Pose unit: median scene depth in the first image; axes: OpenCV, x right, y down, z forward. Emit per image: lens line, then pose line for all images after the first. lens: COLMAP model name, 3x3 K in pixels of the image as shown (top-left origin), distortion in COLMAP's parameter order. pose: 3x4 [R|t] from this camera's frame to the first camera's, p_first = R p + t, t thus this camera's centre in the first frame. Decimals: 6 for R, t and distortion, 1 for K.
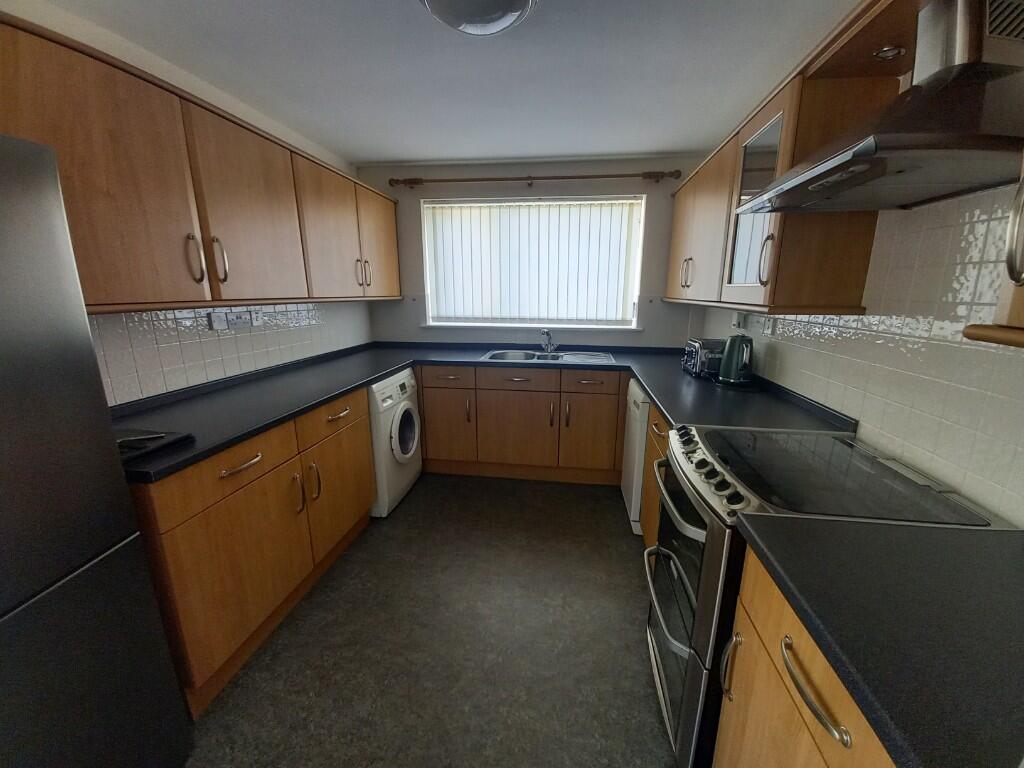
lens RADIAL K [[404.1, 0, 521.6], [0, 404.1, 390.5], [0, 0, 1]] dist [0.018822, -0.014336]
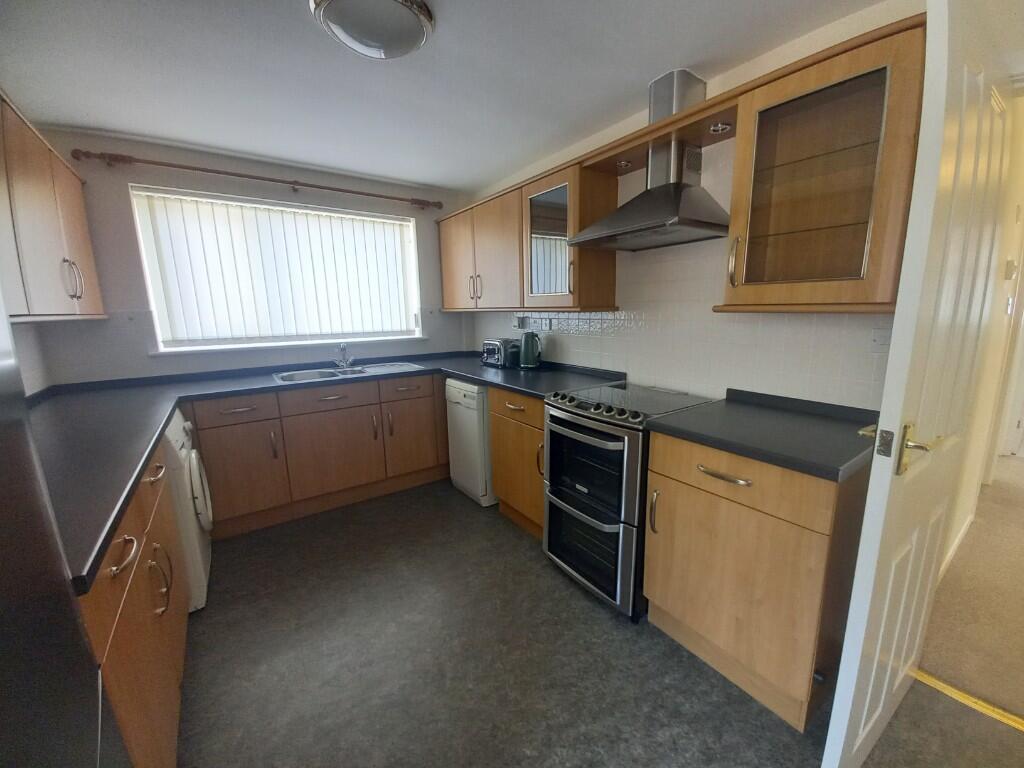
lens RADIAL K [[404.1, 0, 521.6], [0, 404.1, 390.5], [0, 0, 1]] dist [0.018822, -0.014336]
pose [[0.720353, -0.155853, 0.675870, -0.310755], [0.184968, 0.982305, 0.029374, 0.008280], [-0.668489, 0.103855, 0.736435, 0.022796]]
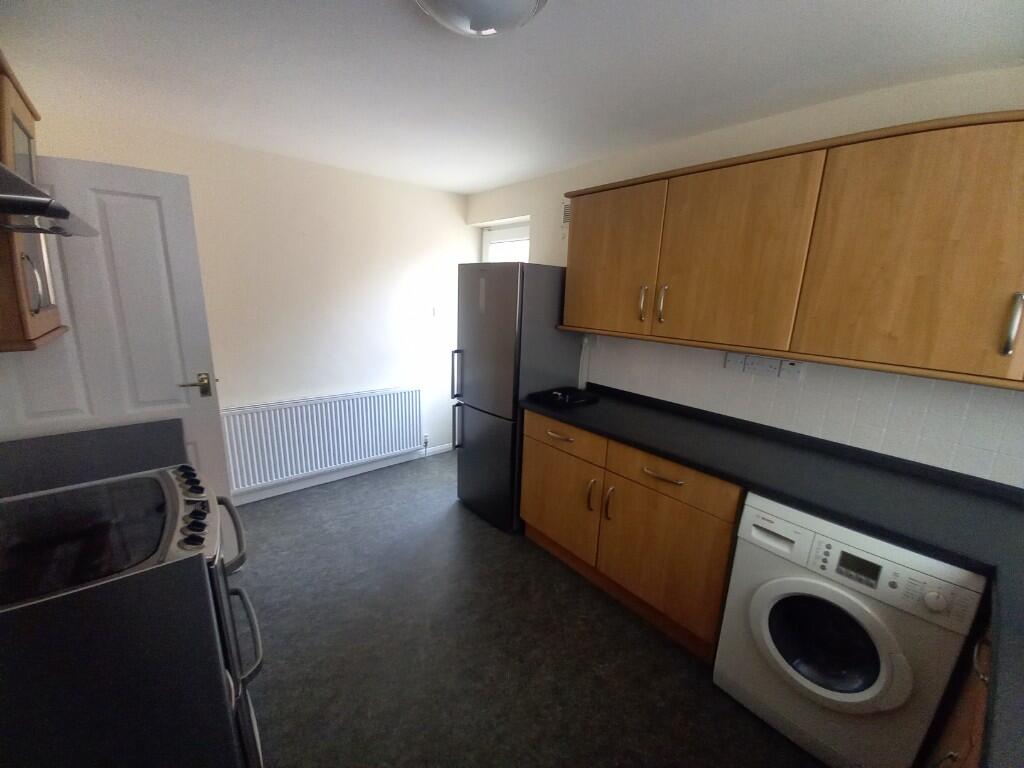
lens RADIAL K [[404.1, 0, 521.6], [0, 404.1, 390.5], [0, 0, 1]] dist [0.018822, -0.014336]
pose [[-0.671316, 0.145001, -0.726849, 0.242996], [-0.217737, 0.898821, 0.380409, -0.254981], [0.708467, 0.413636, -0.571821, 0.834448]]
